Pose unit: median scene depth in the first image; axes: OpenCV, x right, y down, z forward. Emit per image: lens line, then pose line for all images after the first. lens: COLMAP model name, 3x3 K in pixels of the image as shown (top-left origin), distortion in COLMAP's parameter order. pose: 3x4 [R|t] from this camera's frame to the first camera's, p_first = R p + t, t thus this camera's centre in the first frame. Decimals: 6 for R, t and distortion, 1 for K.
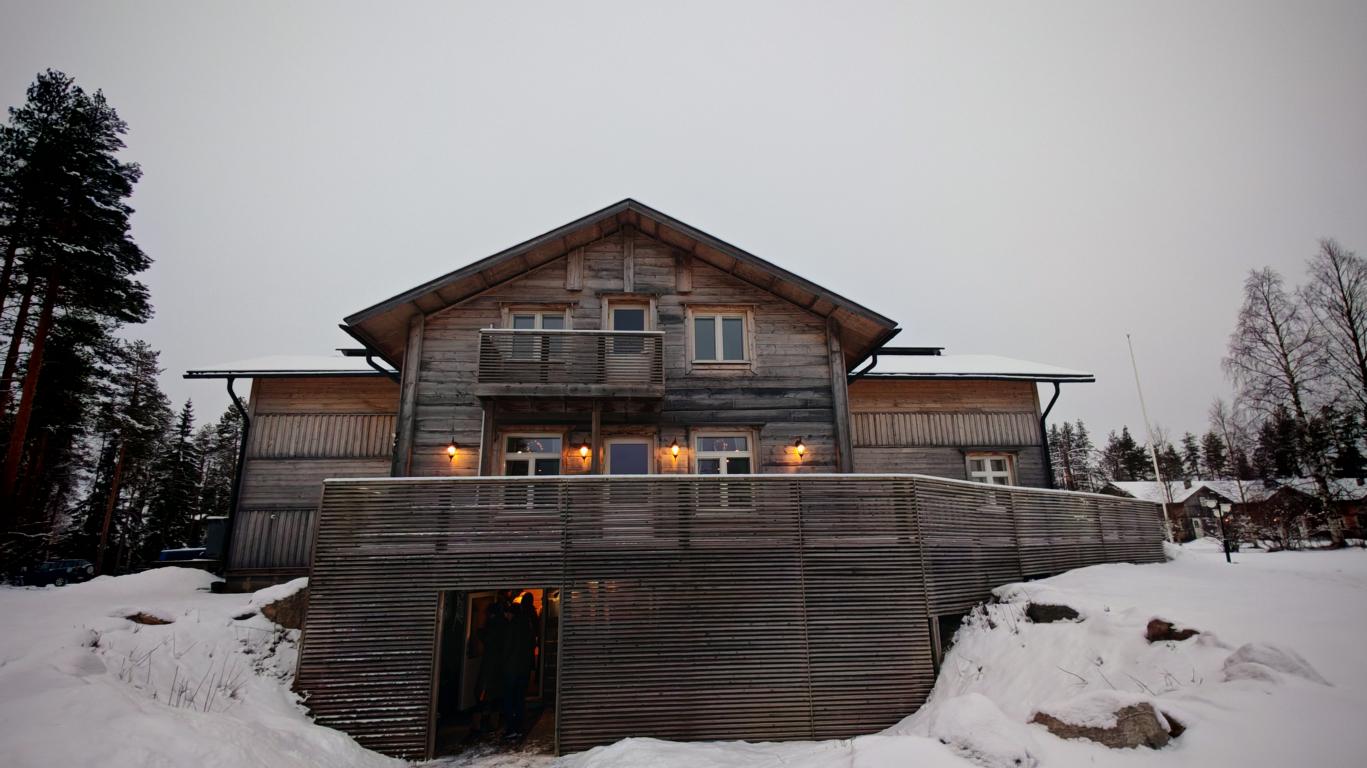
lens RADIAL K [[621.5, 0, 683.3], [0, 621.5, 388.5], [0, 0, 1]] dist [0.000906, 0.000585]
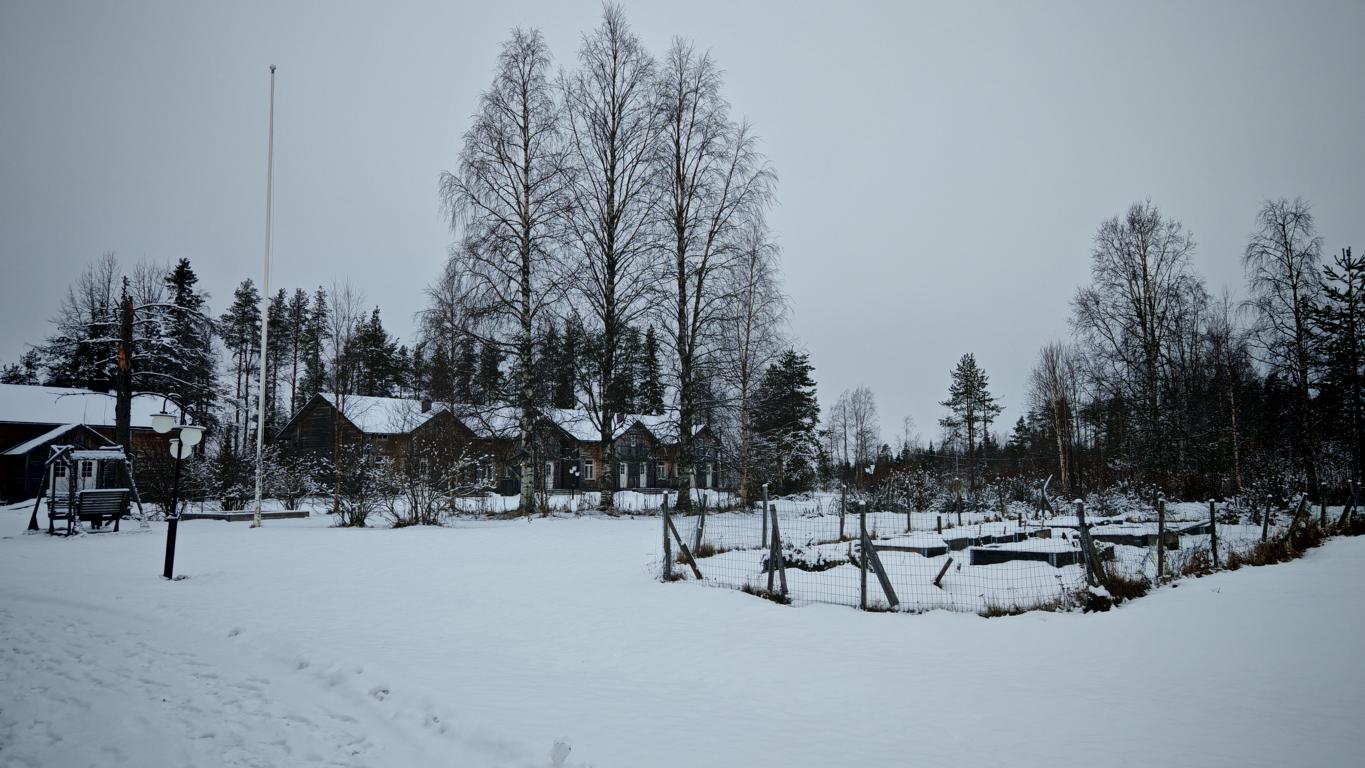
lens RADIAL K [[1079.7, 0, 685.5], [0, 1079.7, 380.3], [0, 0, 1]] dist [0.032118, -0.025029]
pose [[0.654378, 0.088050, 0.751024, 0.322038], [-0.195570, 0.979112, 0.055612, 0.035555], [-0.730440, -0.183269, 0.657929, 0.198654]]
